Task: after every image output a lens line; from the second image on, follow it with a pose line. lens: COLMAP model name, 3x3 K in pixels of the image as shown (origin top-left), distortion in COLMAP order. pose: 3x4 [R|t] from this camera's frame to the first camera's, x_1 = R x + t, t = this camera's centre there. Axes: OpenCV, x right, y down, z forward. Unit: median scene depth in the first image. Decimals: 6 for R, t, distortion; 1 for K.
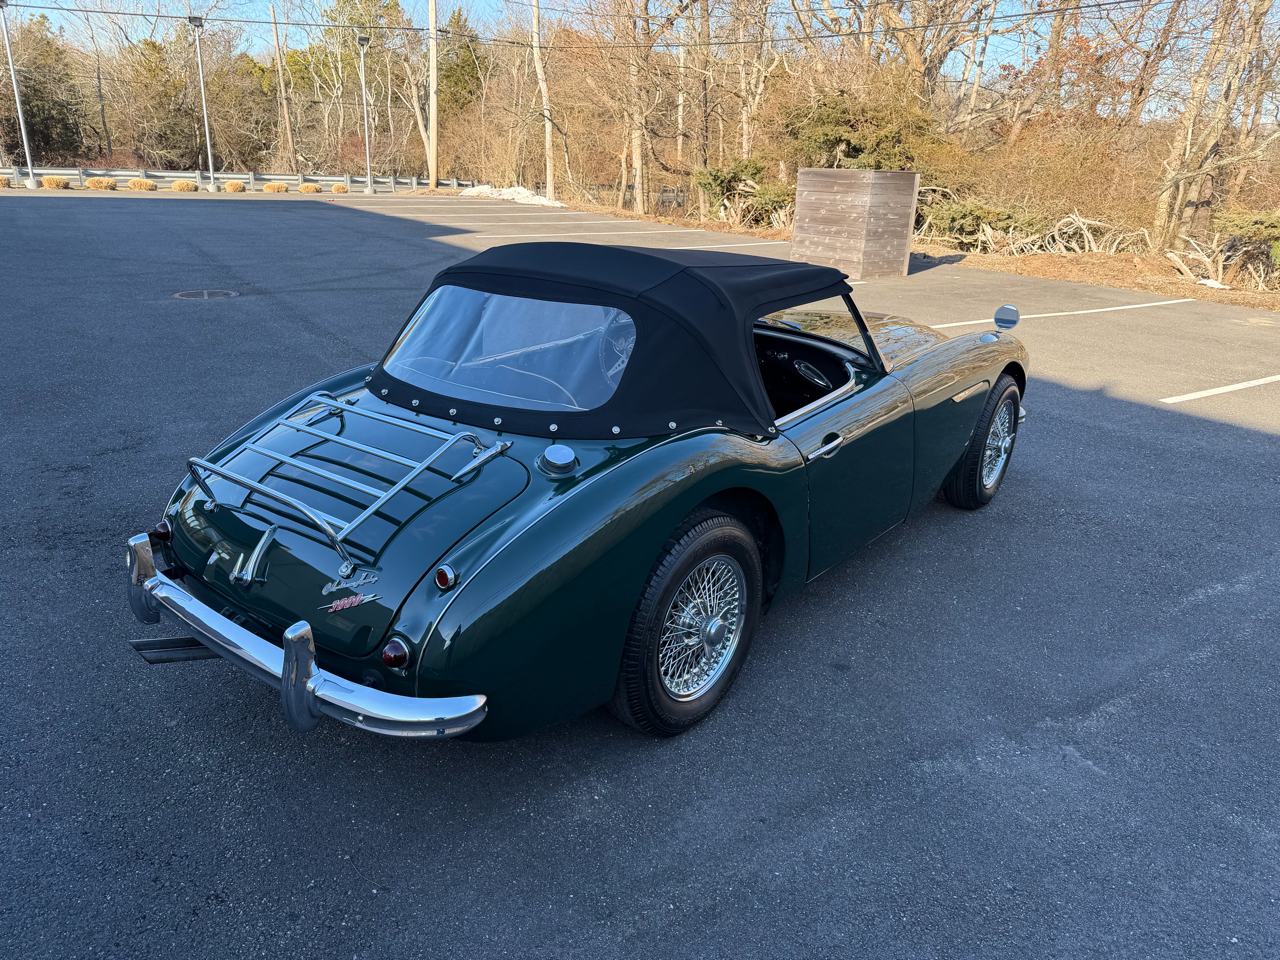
lens RADIAL K [[896.2, 0, 628.8], [0, 896.2, 476.7], [0, 0, 1]] dist [0.032717, -0.039194]
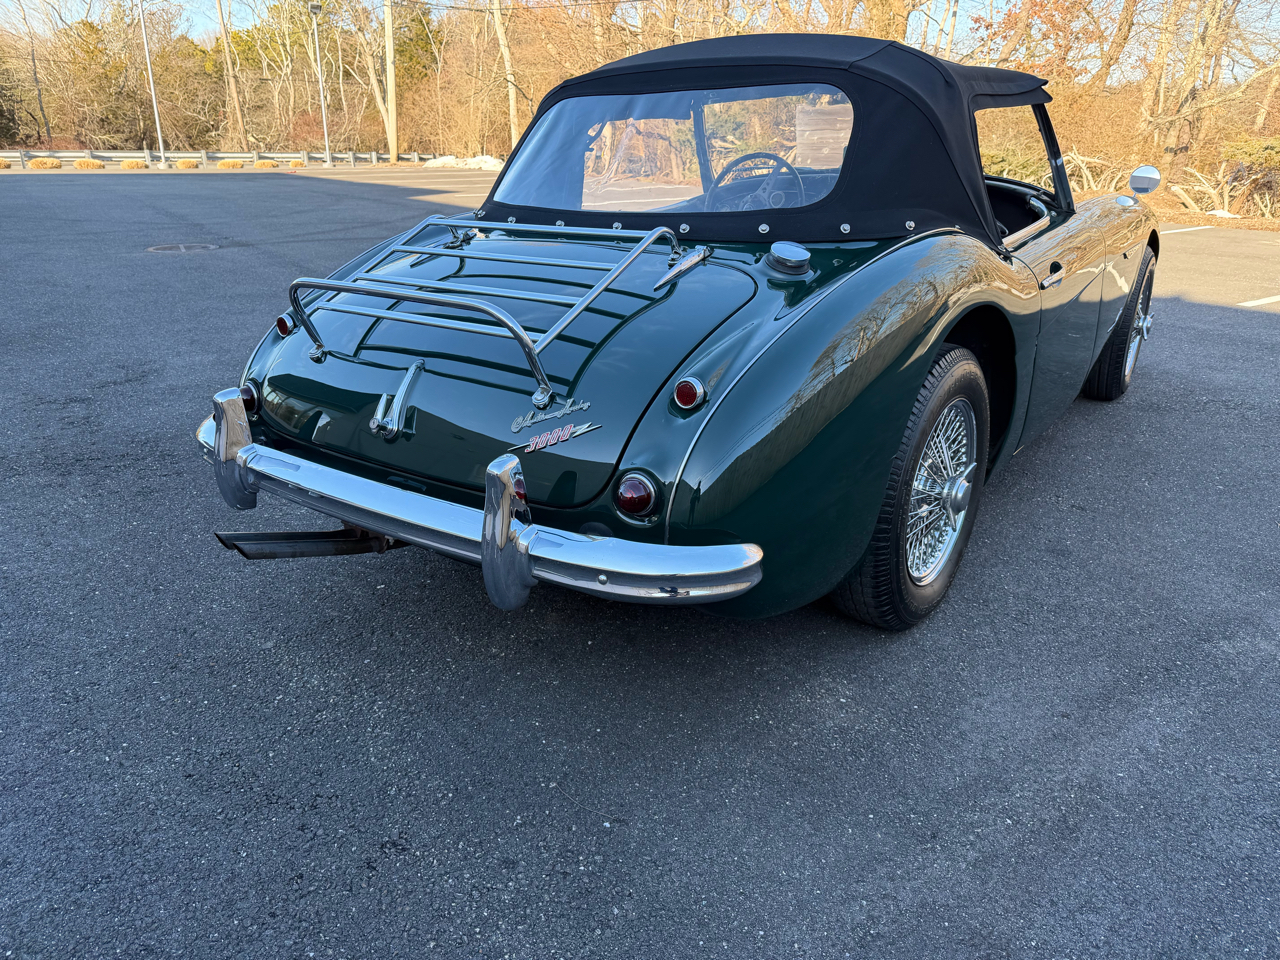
lens RADIAL K [[896.2, 0, 637.3], [0, 896.2, 480.4], [0, 0, 1]] dist [0.032717, -0.039194]
pose [[0.998291, -0.041342, 0.041307, -0.148395], [0.040237, 0.998819, 0.027235, 0.085442], [-0.042384, -0.025526, 0.998775, 0.144680]]
